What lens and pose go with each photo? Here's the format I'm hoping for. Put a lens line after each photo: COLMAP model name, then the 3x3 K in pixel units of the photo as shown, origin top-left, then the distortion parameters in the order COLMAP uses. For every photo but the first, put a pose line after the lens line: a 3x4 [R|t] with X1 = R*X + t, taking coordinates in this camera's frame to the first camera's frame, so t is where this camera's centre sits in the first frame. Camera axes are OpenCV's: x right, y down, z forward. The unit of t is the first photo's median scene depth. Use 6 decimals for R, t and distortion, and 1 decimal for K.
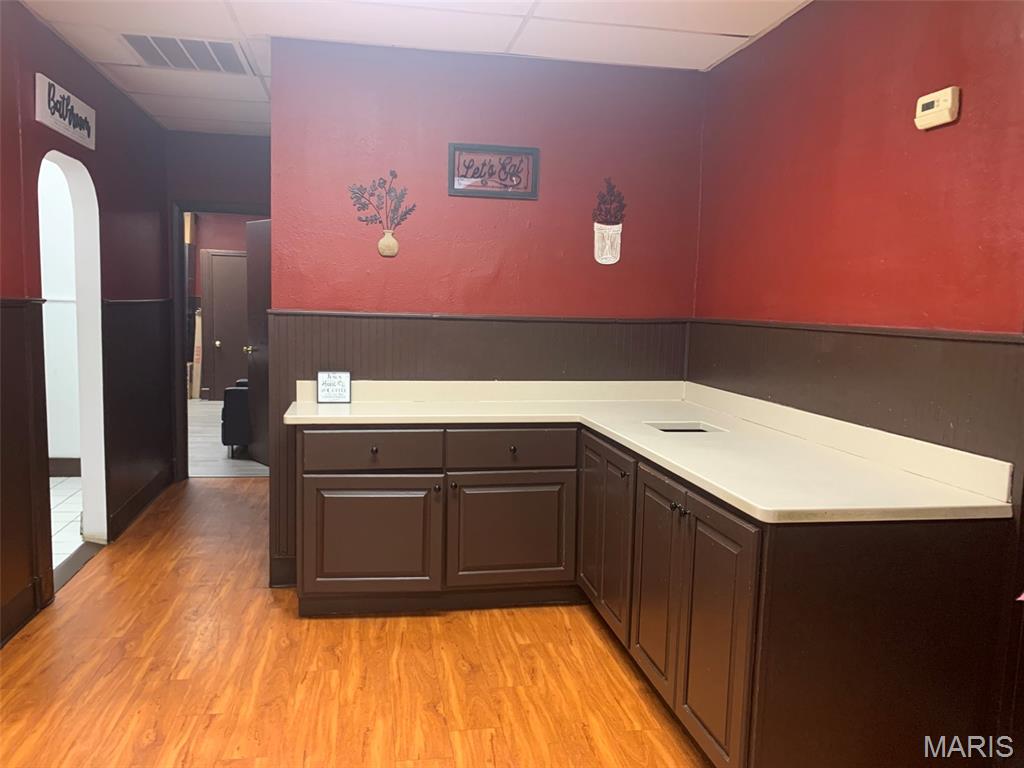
lens RADIAL K [[796.2, 0, 510.3], [0, 796.2, 382.2], [0, 0, 1]] dist [0.065070, -0.067132]
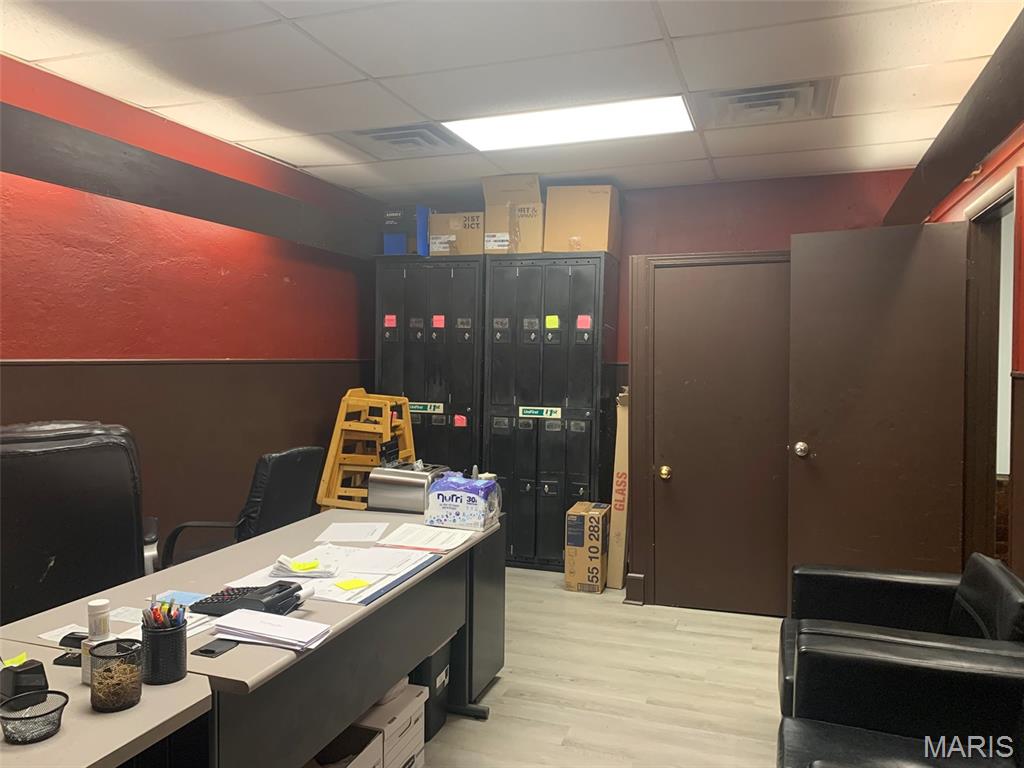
lens RADIAL K [[796.2, 0, 509.6], [0, 796.2, 383.8], [0, 0, 1]] dist [0.065070, -0.067132]
pose [[0.873753, -0.016768, -0.486080, -0.224440], [-0.024409, 0.996634, -0.078257, -0.057919], [0.485757, 0.080242, 0.870403, 0.574435]]
